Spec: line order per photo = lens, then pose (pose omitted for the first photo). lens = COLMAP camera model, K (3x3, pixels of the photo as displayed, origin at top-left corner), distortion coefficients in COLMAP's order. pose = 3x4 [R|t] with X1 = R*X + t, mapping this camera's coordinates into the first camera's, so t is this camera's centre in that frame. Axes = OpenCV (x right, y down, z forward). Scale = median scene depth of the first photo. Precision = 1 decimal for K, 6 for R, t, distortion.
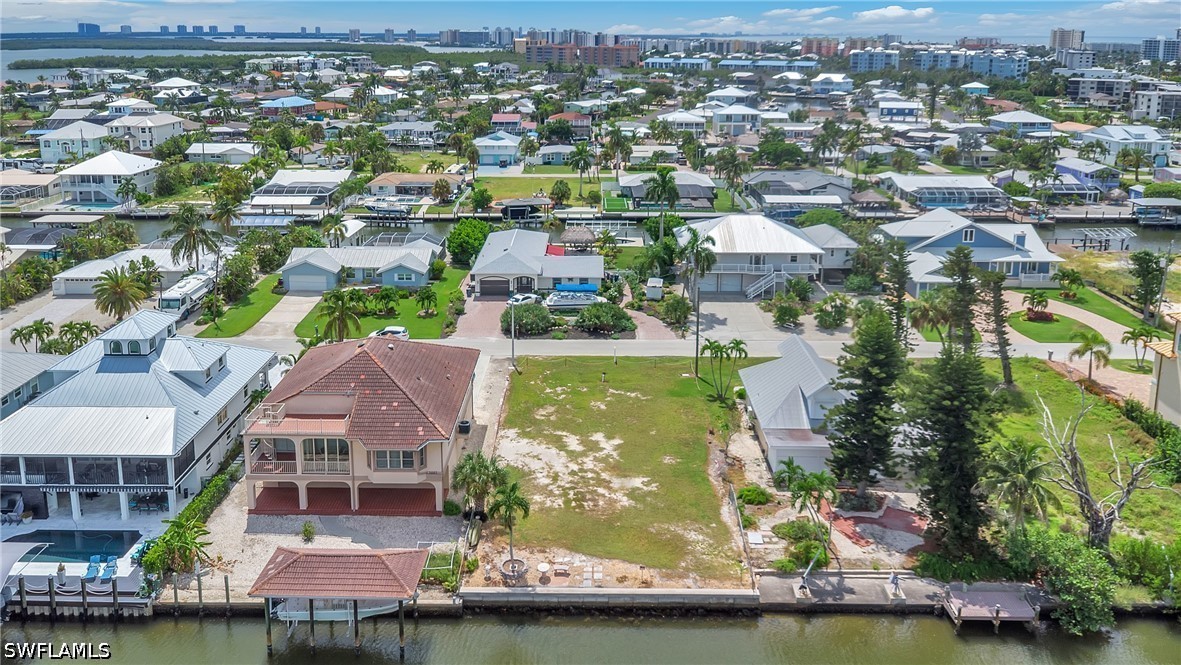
lens RADIAL K [[895.5, 0, 580.5], [0, 895.5, 208.5], [0, 0, 1]] dist [0.021683, -0.011896]
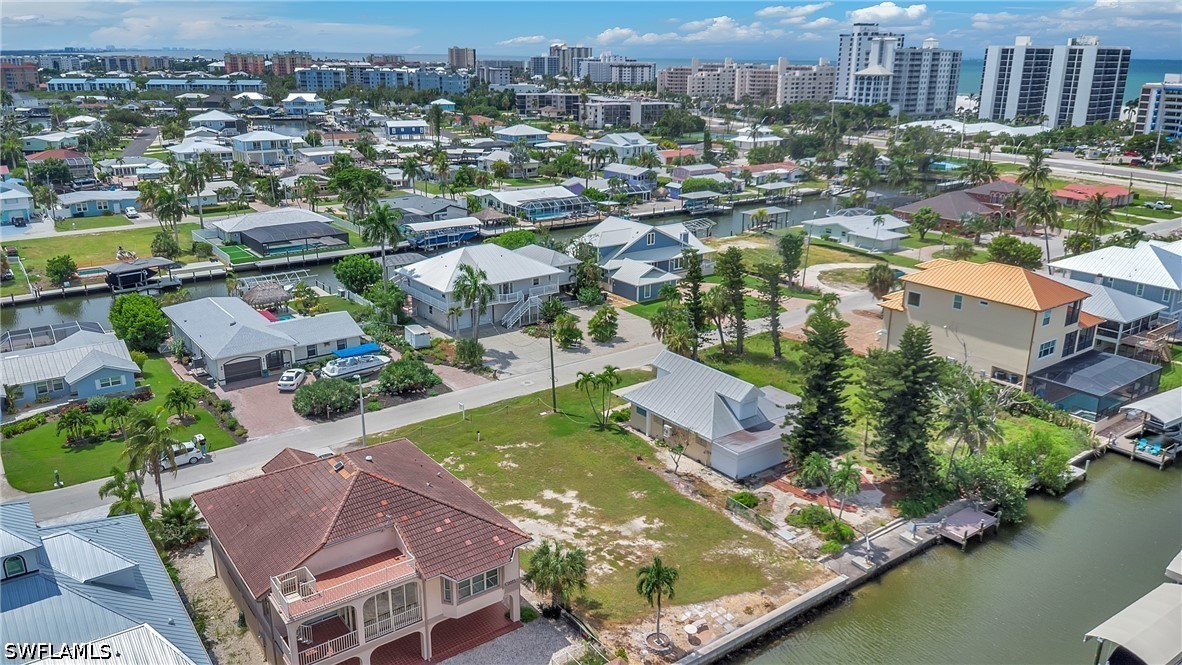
lens RADIAL K [[877.1, 0, 591.0], [0, 877.1, 332.5], [0, 0, 1]] dist [0.043019, -0.062618]
pose [[0.796402, -0.181550, 0.576873, -0.301270], [0.112521, 0.981703, 0.153616, -0.034519], [-0.594207, -0.057430, 0.802259, 0.158852]]
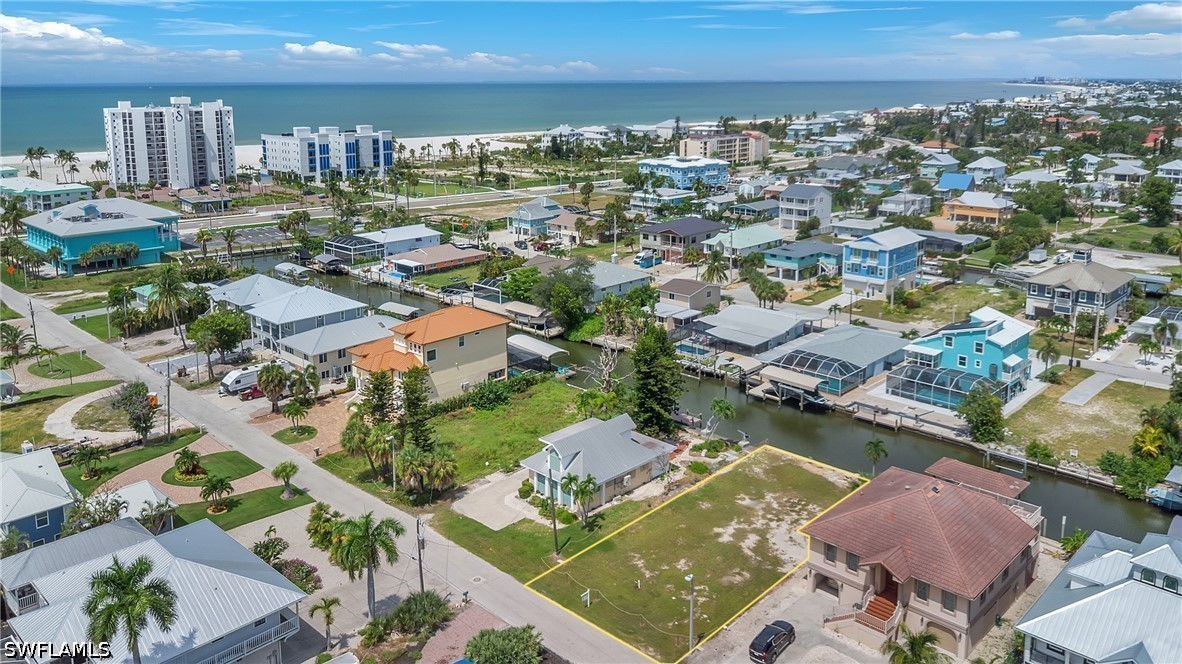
lens RADIAL K [[886.3, 0, 599.8], [0, 886.3, 236.9], [0, 0, 1]] dist [0.014186, 0.002047]
pose [[-0.731428, -0.121969, 0.670922, -0.394761], [0.129326, 0.941208, 0.312094, -0.334280], [-0.669543, 0.315042, -0.672652, 1.180375]]
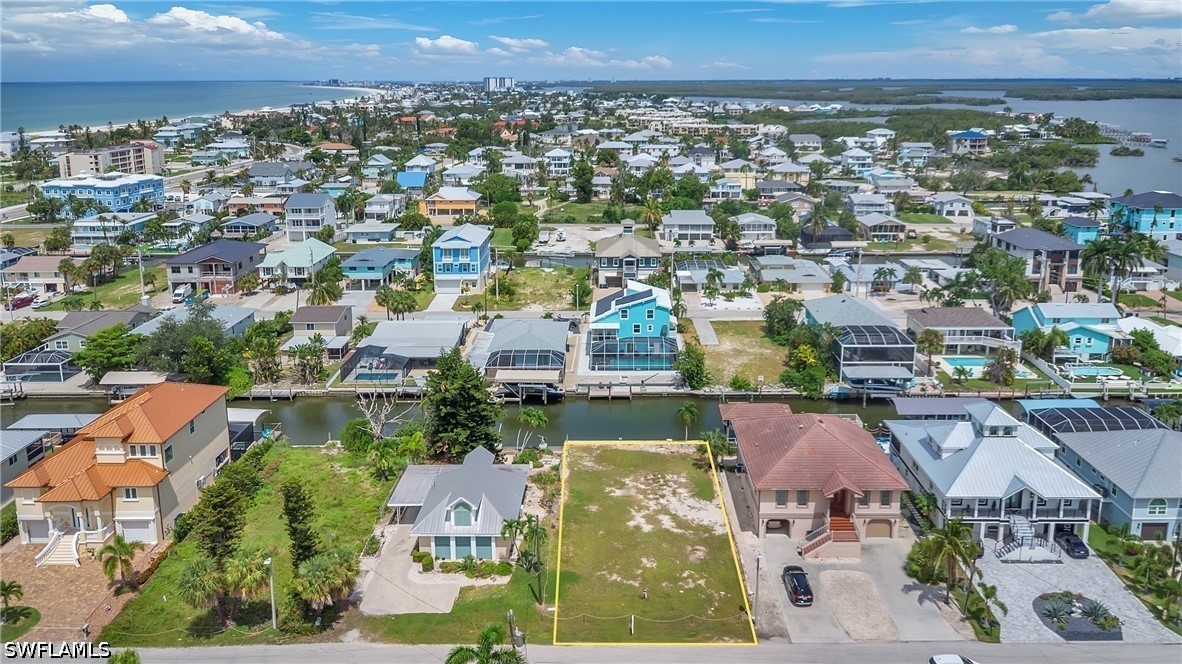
lens RADIAL K [[875.7, 0, 612.6], [0, 875.7, 278.7], [0, 0, 1]] dist [0.015293, -0.001572]
pose [[-0.999950, 0.000376, -0.010002, 0.052151], [-0.003694, 0.914888, 0.403690, -0.357560], [0.009302, 0.403707, -0.914841, 1.304254]]
